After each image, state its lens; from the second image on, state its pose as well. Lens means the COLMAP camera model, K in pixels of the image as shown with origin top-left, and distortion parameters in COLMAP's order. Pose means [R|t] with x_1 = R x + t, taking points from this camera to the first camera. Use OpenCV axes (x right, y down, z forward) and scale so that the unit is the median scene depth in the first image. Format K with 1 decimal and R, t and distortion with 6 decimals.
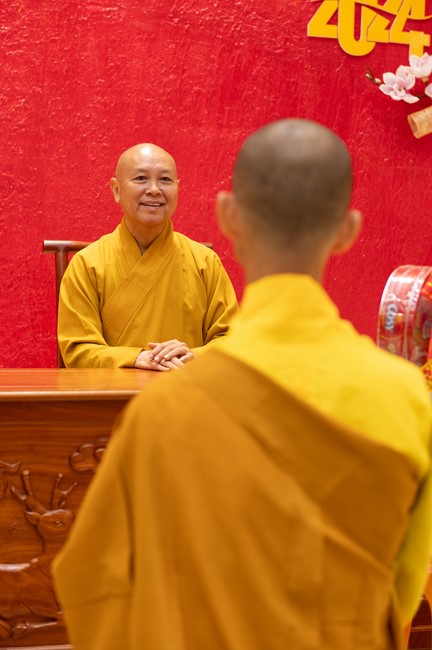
lens RADIAL K [[1286.2, 0, 219.1], [0, 1286.2, 326.1], [0, 0, 1]] dist [-0.054542, 0.000000]
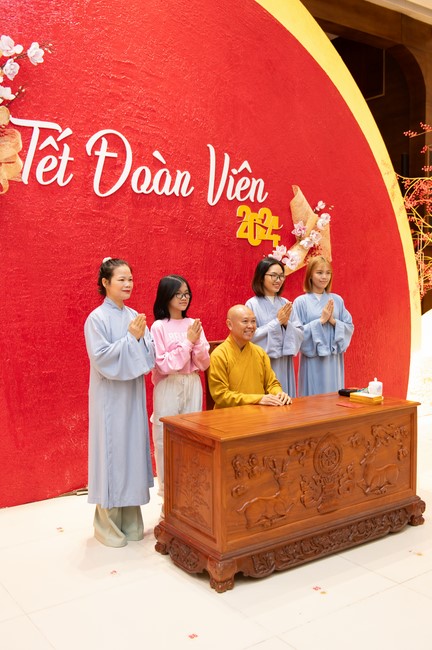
lens RADIAL K [[650.8, 0, 218.2], [0, 650.8, 331.3], [0, 0, 1]] dist [-0.015851, 0.000000]
pose [[0.926965, -0.047010, 0.372191, -0.408462], [0.034481, 0.998594, 0.040251, -0.108224], [-0.373560, -0.024477, 0.927283, -0.072695]]
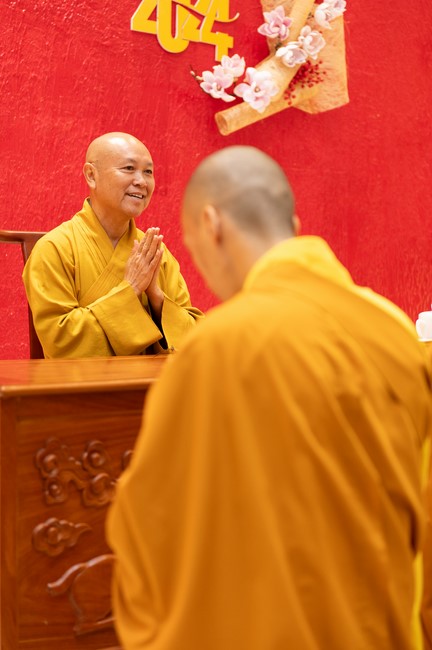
lens RADIAL K [[1286.2, 0, 216.8], [0, 1286.2, 326.1], [0, 0, 1]] dist [-0.054542, 0.000000]
pose [[0.910464, -0.014542, 0.413333, -0.296228], [0.010485, 0.999872, 0.012082, -0.003220], [-0.413456, -0.006666, 0.910500, 0.046700]]
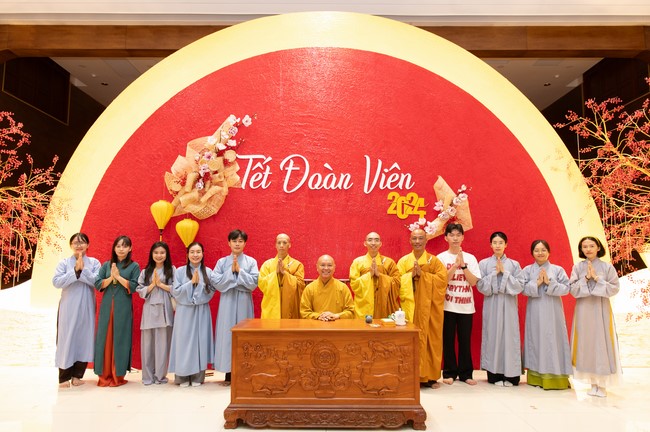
lens RADIAL K [[445.9, 0, 321.5], [0, 445.9, 216.0], [0, 0, 1]] dist [-0.000050, -0.005347]
pose [[0.972953, -0.030226, -0.229016, 0.171758], [-0.001807, 0.990377, -0.138387, -0.057187], [0.230995, 0.135058, 0.963536, -0.180624]]
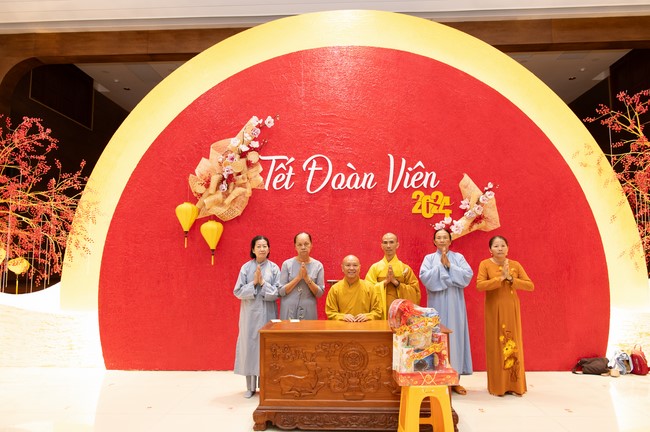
lens RADIAL K [[445.9, 0, 321.2], [0, 445.9, 216.7], [0, 0, 1]] dist [-0.000050, -0.005347]
pose [[0.962108, -0.042284, -0.269370, 0.155853], [0.005010, 0.990477, -0.137586, -0.058287], [0.272622, 0.131023, 0.953158, -0.176836]]
